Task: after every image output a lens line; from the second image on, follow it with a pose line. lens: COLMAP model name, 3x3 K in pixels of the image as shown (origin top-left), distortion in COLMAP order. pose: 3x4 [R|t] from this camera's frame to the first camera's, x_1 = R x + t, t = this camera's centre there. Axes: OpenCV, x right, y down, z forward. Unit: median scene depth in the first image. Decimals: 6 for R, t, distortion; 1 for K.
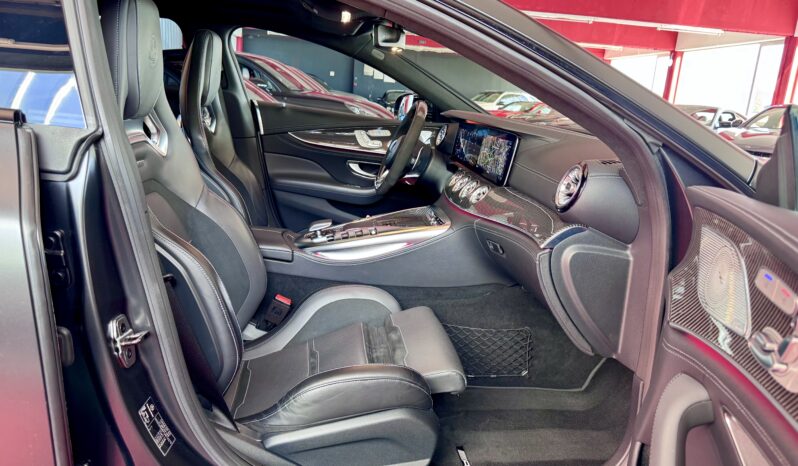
lens RADIAL K [[595.7, 0, 402.9], [0, 595.7, 242.8], [0, 0, 1]] dist [0.197446, -0.386414]
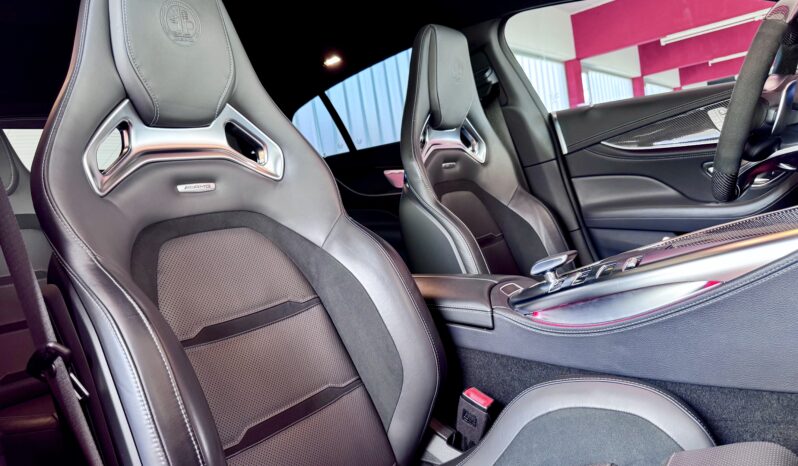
lens RADIAL K [[567.0, 0, 399.0], [0, 567.0, 233.0], [0, 0, 1]] dist [-0.002447, -0.000926]
pose [[0.672943, -0.138424, -0.726626, 0.152814], [0.023038, 0.985779, -0.166458, 0.028664], [0.739335, 0.095276, 0.666563, 0.567046]]
